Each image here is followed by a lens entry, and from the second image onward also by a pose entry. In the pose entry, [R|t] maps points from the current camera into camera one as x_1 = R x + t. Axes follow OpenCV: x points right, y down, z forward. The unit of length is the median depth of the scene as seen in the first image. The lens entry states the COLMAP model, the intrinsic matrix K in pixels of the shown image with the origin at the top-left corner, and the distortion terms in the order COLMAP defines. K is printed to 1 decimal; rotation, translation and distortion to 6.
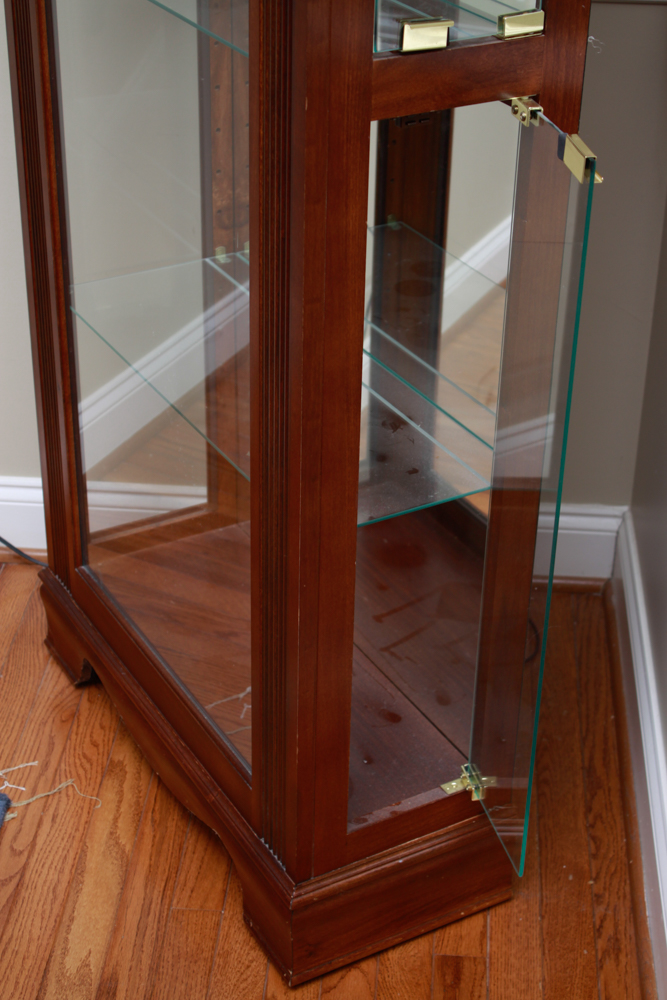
lens RADIAL K [[1721.3, 0, 333.5], [0, 1721.3, 500.0], [0, 0, 1]] dist [-0.004922, -0.005232]
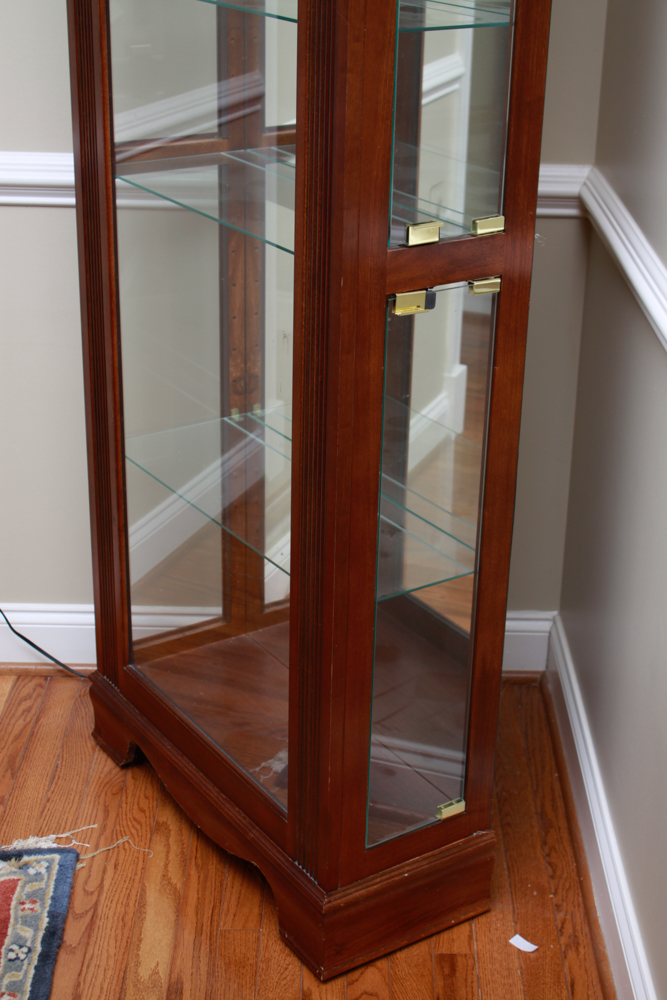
lens RADIAL K [[1583.4, 0, 333.5], [0, 1583.4, 500.0], [0, 0, 1]] dist [-0.023302, -0.025157]
pose [[0.997829, -0.025558, 0.060690, -0.074711], [0.032556, 0.992566, -0.117271, 0.067563], [-0.057242, 0.118992, 0.991244, -0.176968]]
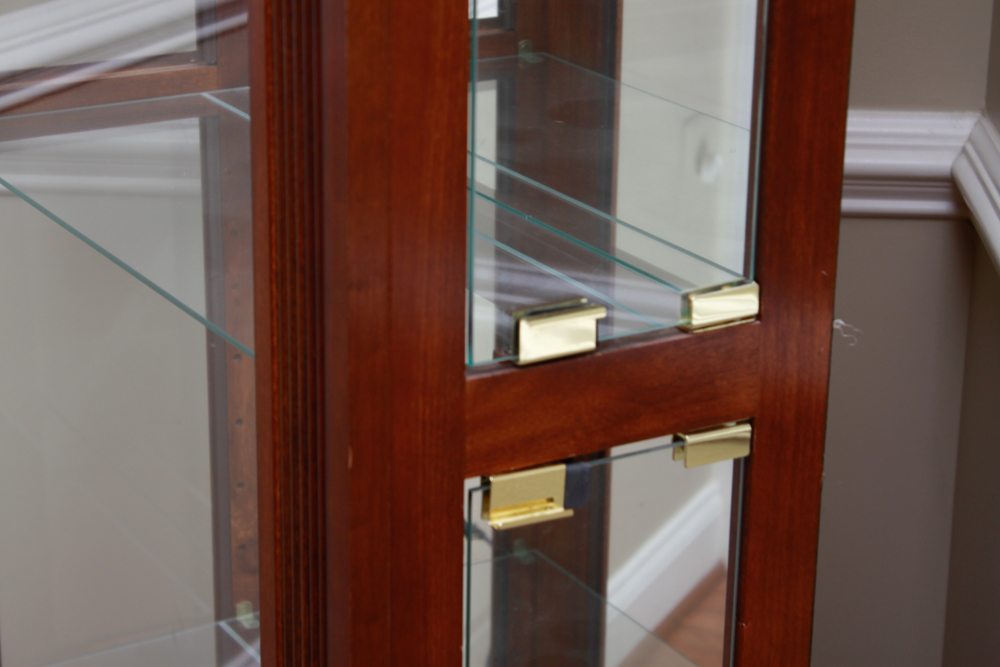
lens RADIAL K [[2367.7, 0, 500.0], [0, 2367.7, 333.5], [0, 0, 1]] dist [0.042416, 0.343201]
pose [[0.999773, -0.012375, 0.017371, 0.014835], [0.015540, 0.980508, -0.195863, -0.082641], [-0.014609, 0.196088, 0.980477, 0.157453]]
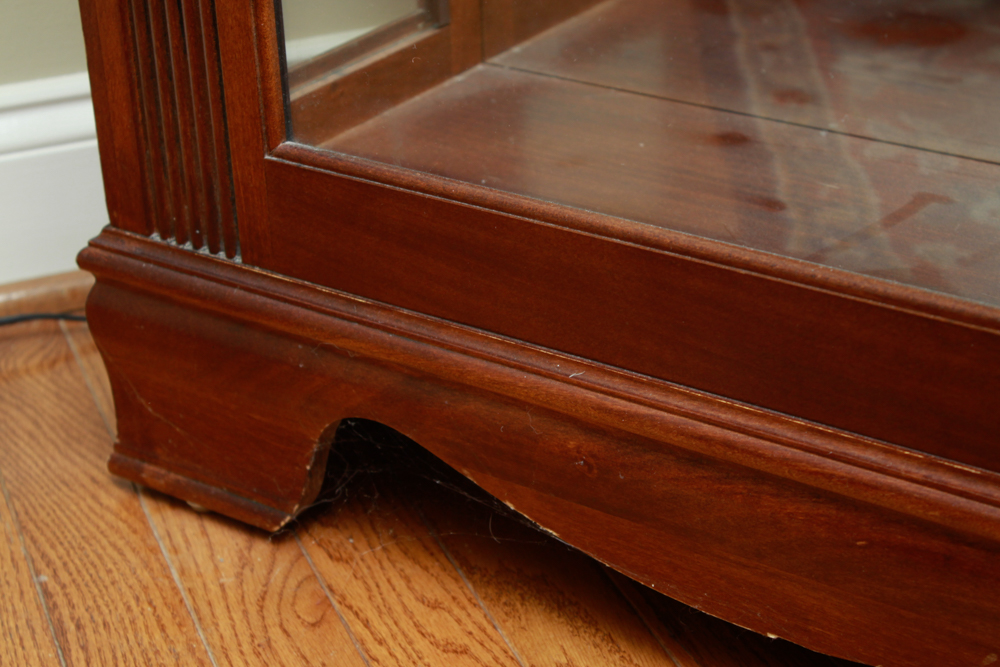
lens RADIAL K [[2039.3, 0, 500.0], [0, 2039.3, 333.5], [0, 0, 1]] dist [0.019773, 0.155351]
pose [[0.900910, -0.237165, 0.363474, -0.298985], [0.264933, 0.963867, -0.027748, 0.110271], [-0.343760, 0.121294, 0.931191, 0.711168]]
